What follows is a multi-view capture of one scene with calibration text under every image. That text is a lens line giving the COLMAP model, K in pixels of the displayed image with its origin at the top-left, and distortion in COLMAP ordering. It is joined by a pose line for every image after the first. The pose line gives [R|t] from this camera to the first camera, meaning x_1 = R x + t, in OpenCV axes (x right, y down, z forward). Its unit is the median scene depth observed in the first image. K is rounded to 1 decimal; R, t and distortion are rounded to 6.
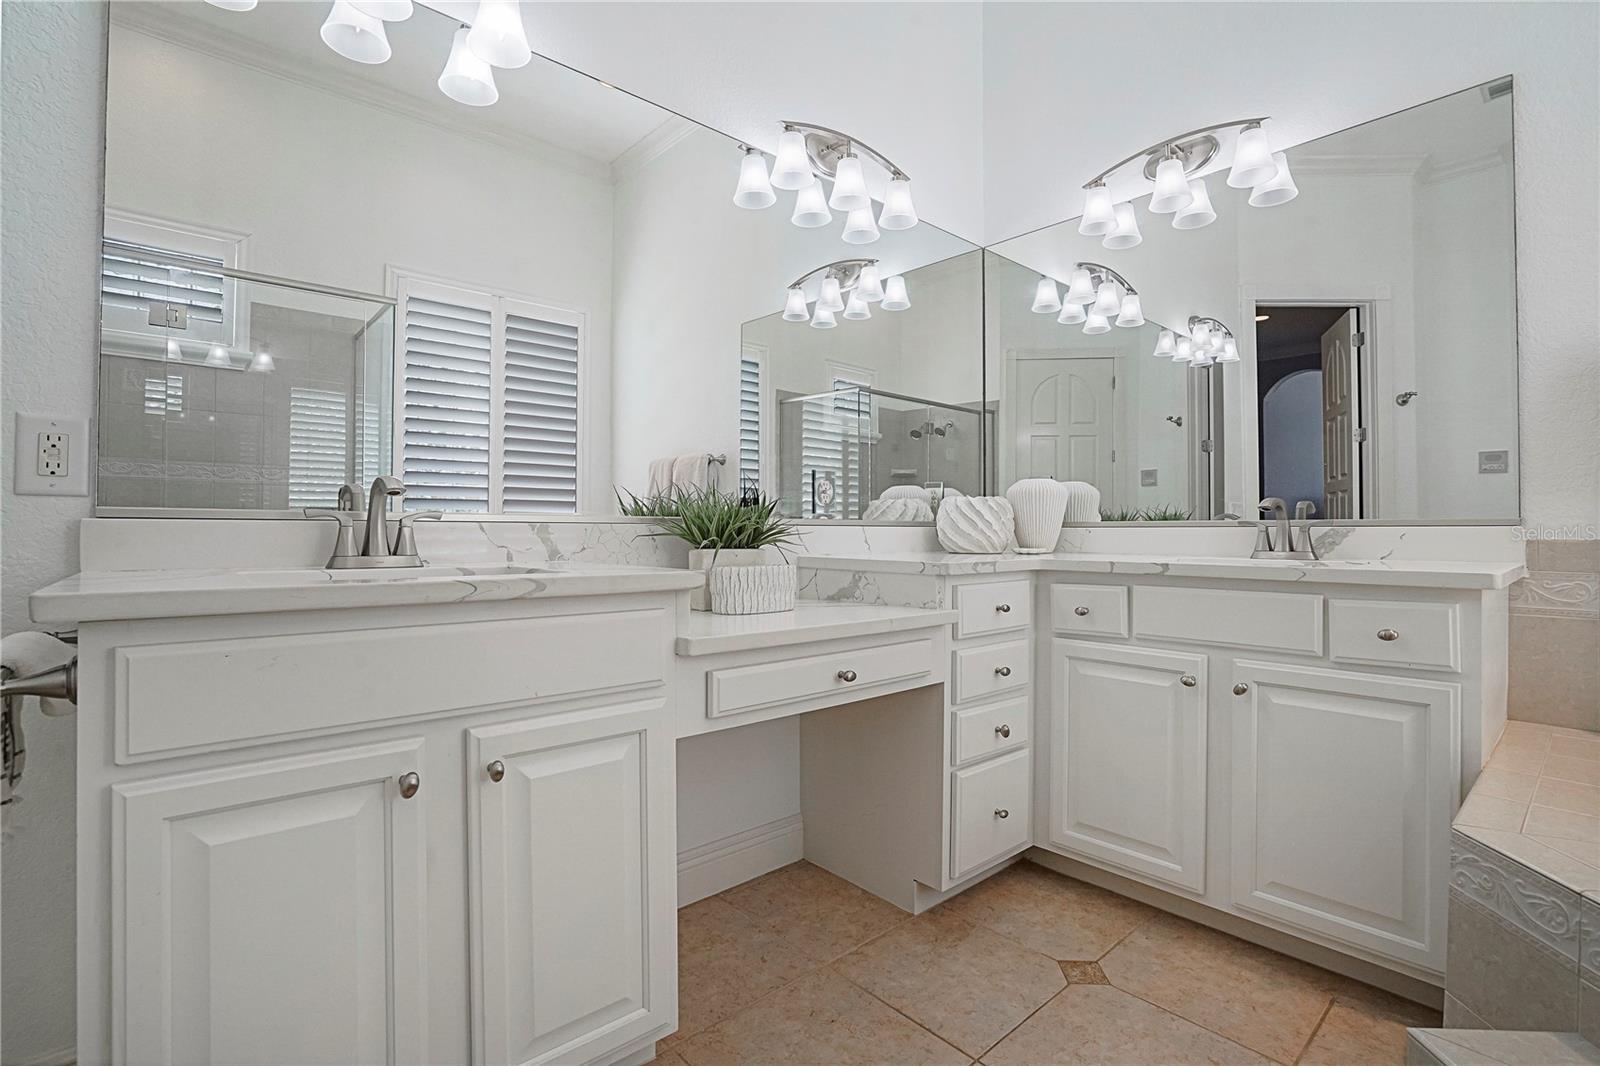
lens RADIAL K [[754.0, 0, 804.7], [0, 754.0, 526.9], [0, 0, 1]] dist [-0.029546, 0.002146]
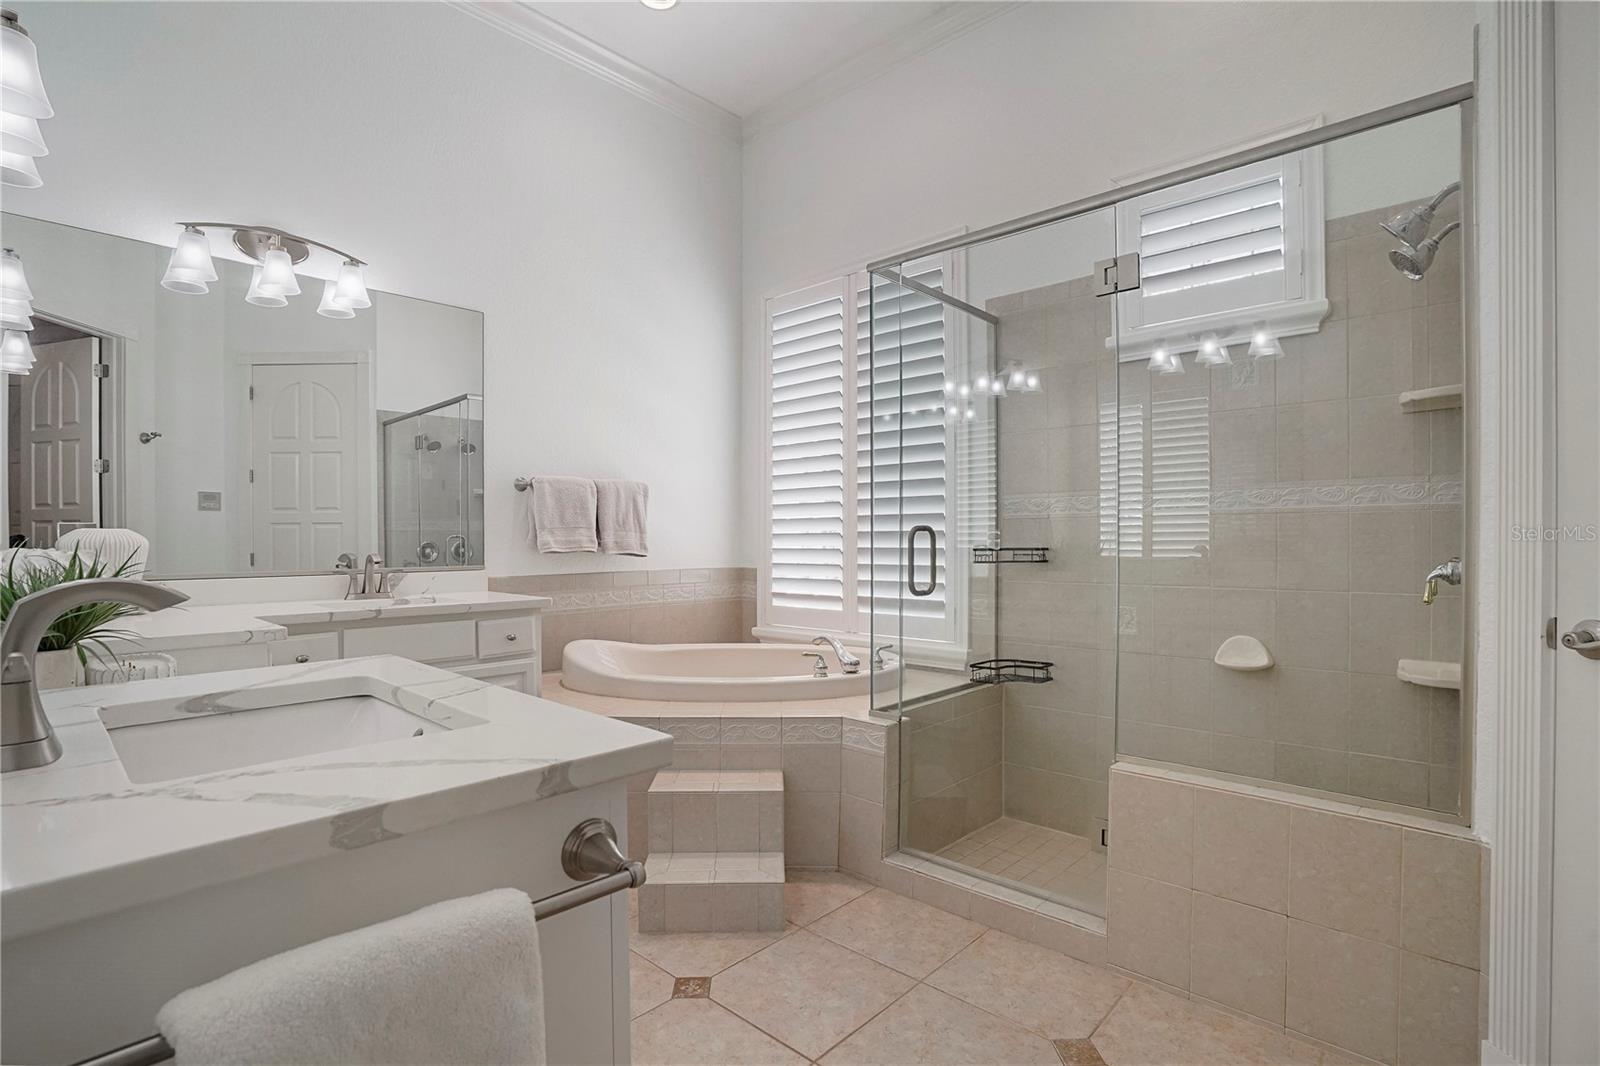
lens RADIAL K [[754.0, 0, 803.8], [0, 754.0, 539.6], [0, 0, 1]] dist [-0.029546, 0.002146]
pose [[-0.098025, -0.001800, 0.995182, -0.351394], [-0.003233, 0.999994, 0.001490, -0.030532], [-0.995179, -0.003071, -0.098031, 0.160226]]
